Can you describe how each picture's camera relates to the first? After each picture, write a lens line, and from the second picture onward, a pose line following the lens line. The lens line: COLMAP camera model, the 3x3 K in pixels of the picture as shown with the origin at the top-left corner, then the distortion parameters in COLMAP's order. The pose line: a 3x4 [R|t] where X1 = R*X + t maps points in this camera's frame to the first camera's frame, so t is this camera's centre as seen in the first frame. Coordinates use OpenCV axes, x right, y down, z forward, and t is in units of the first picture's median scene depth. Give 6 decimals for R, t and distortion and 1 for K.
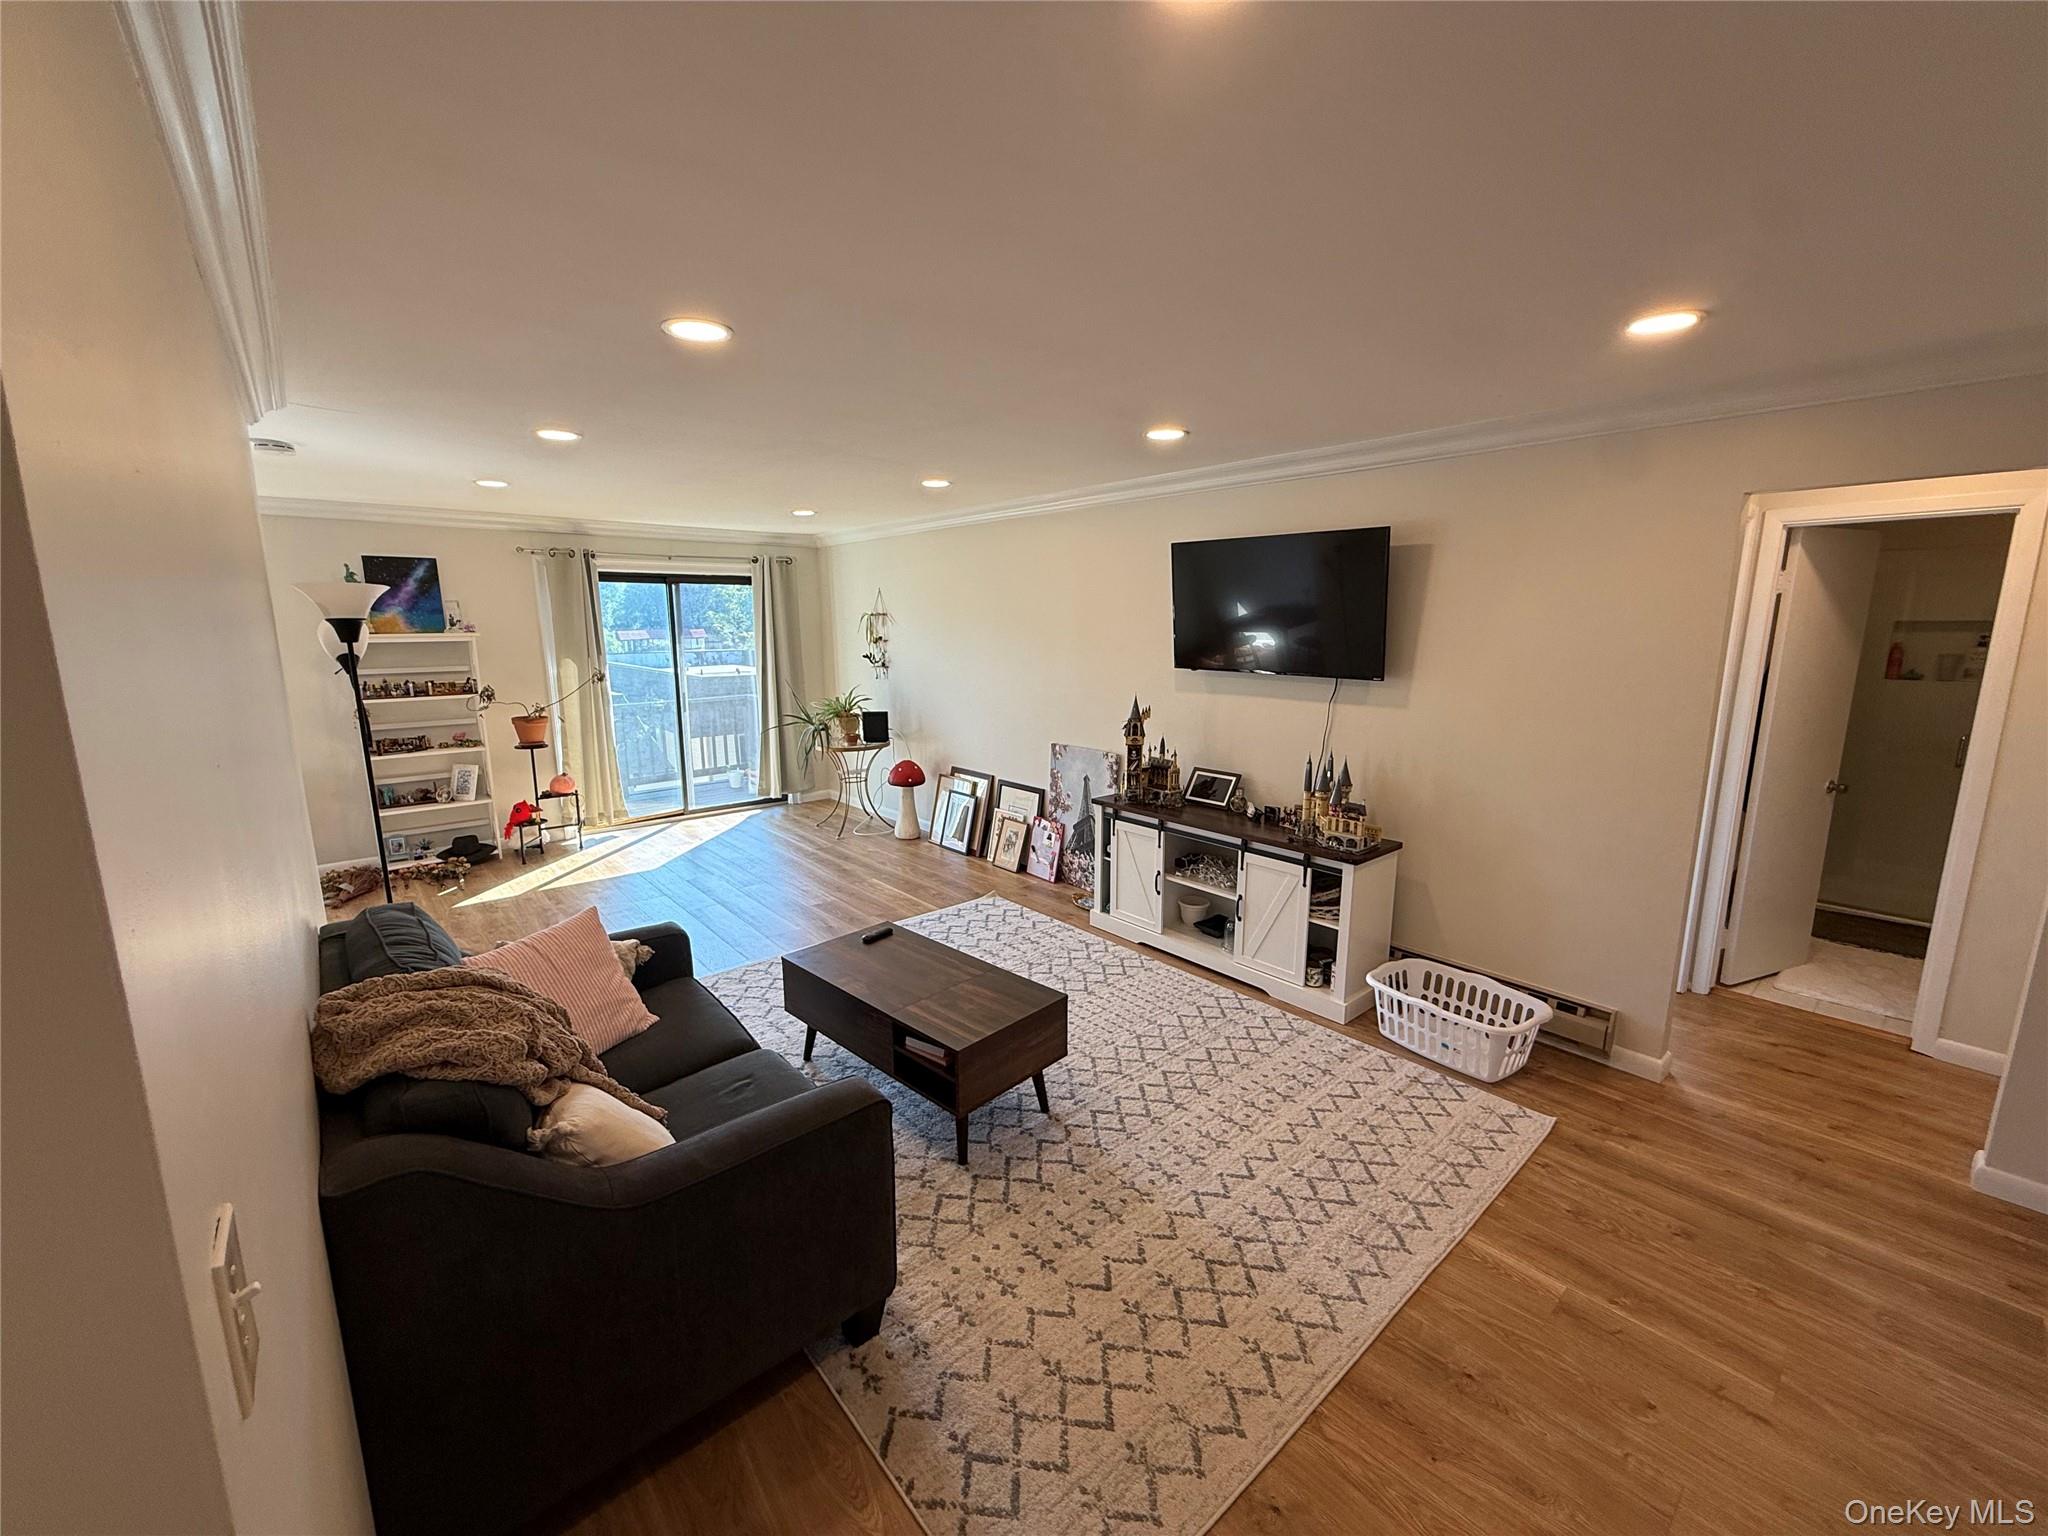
lens RADIAL K [[814.6, 0, 1024.0], [0, 814.6, 768.0], [0, 0, 1]] dist [-0.002536, -0.000395]
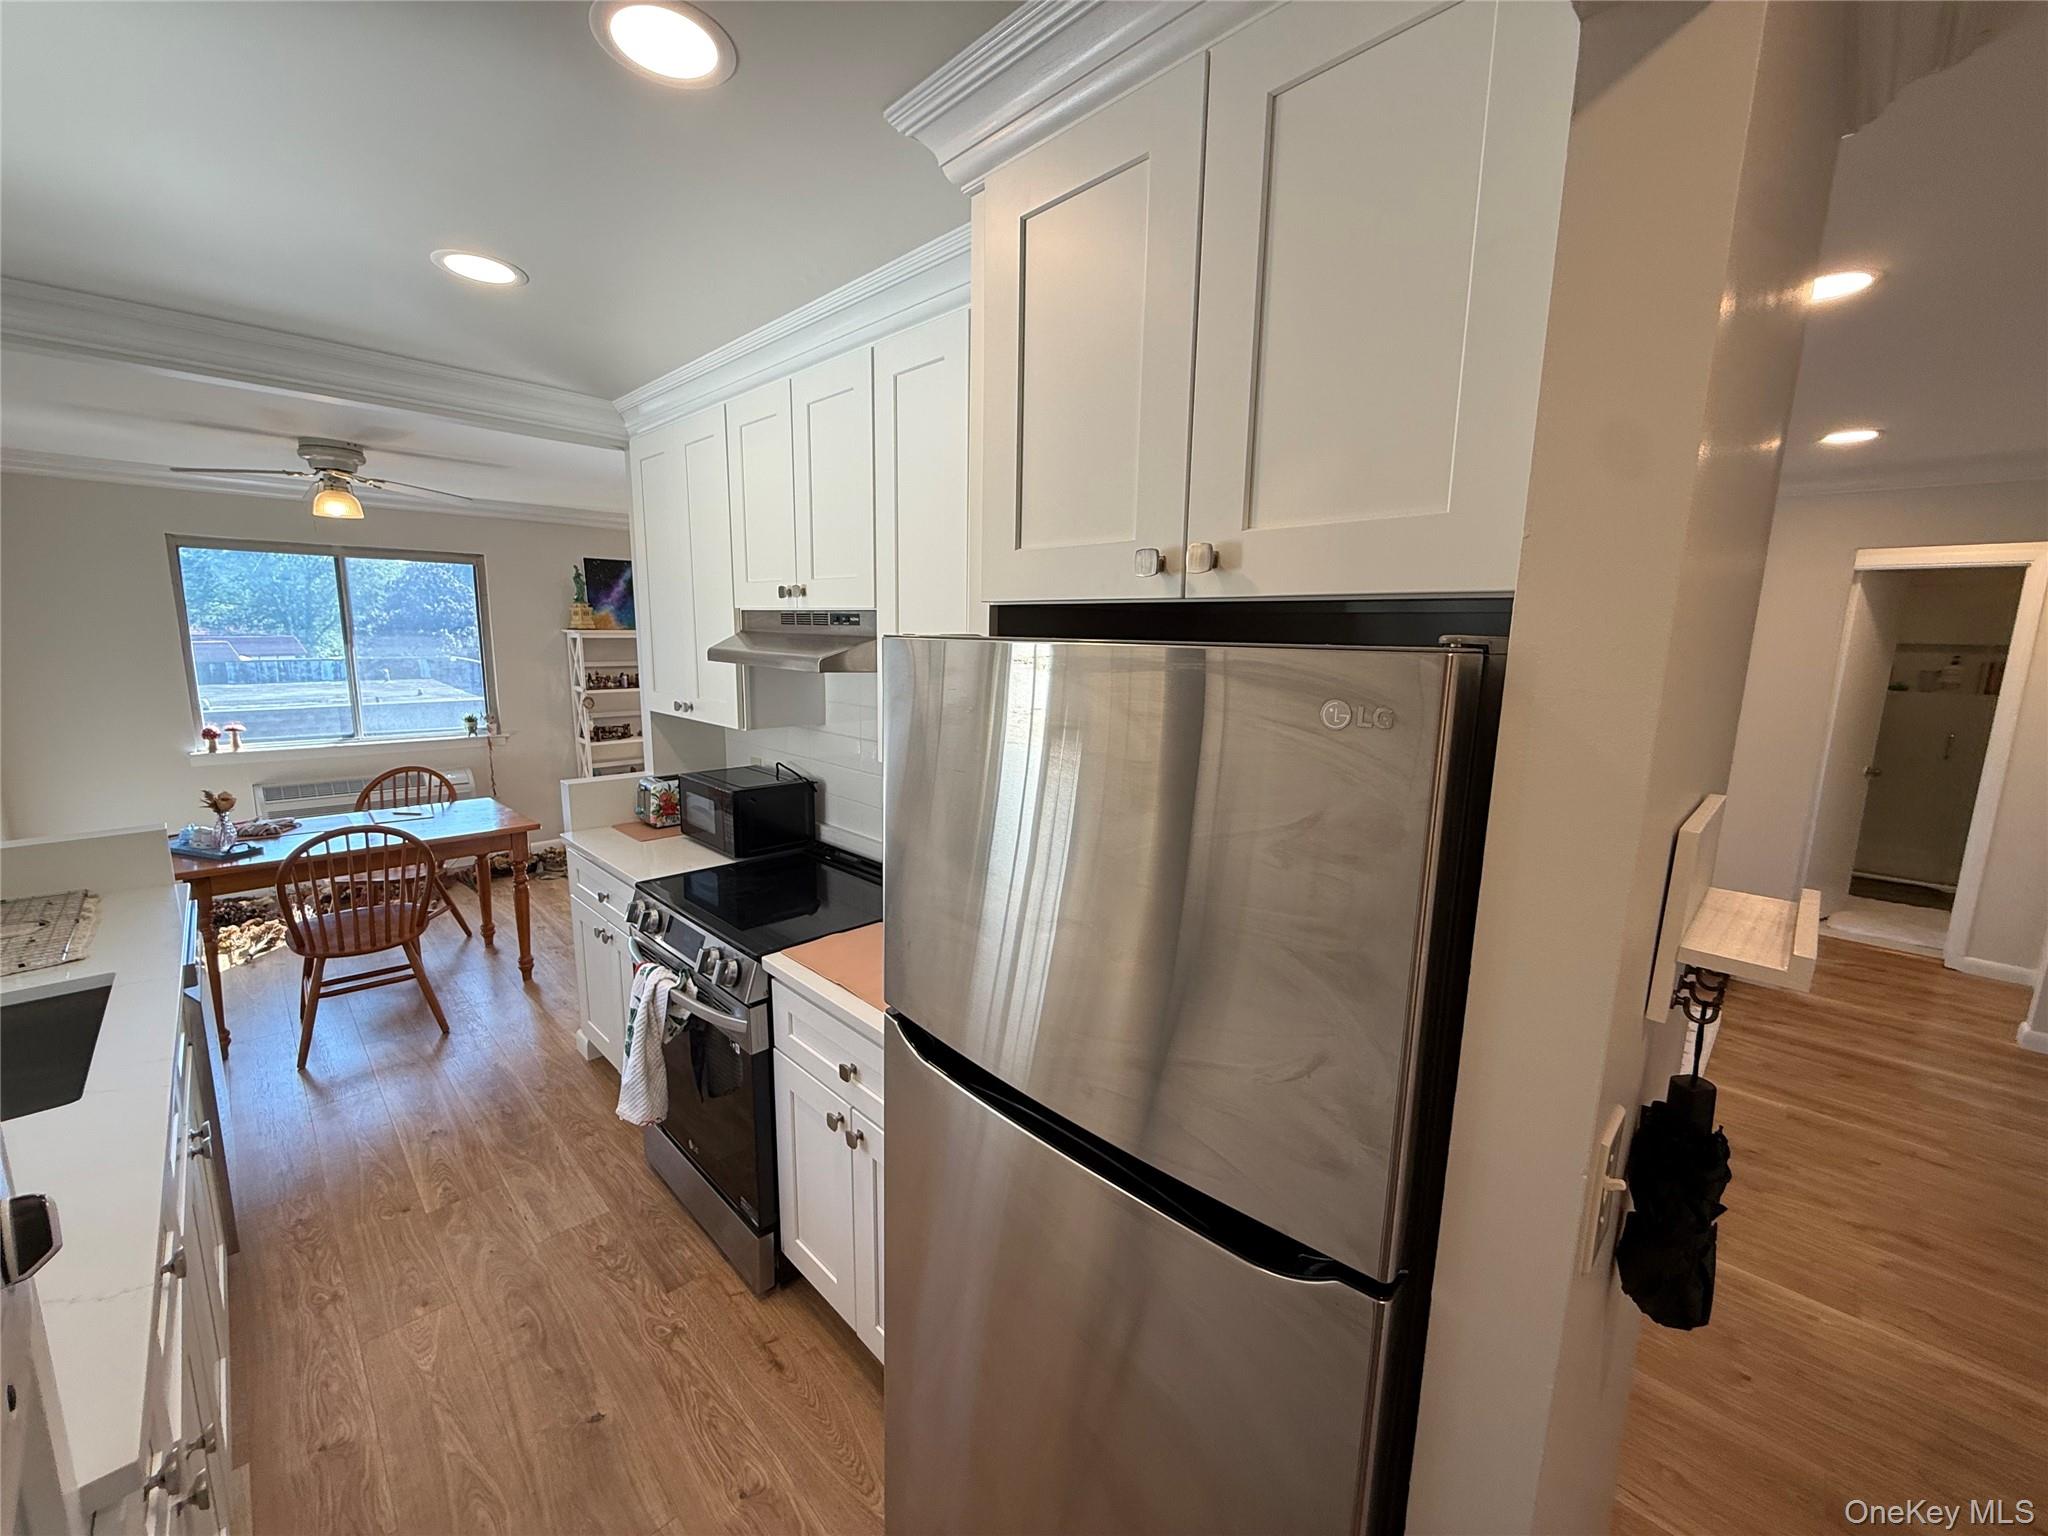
lens RADIAL K [[816.0, 0, 1017.1], [0, 816.0, 769.9], [0, 0, 1]] dist [0.001306, 0.000143]
pose [[0.997084, 0.006318, 0.076050, -0.570886], [-0.005935, 0.999969, -0.005262, 0.045830], [-0.076081, 0.004795, 0.997090, -0.240913]]
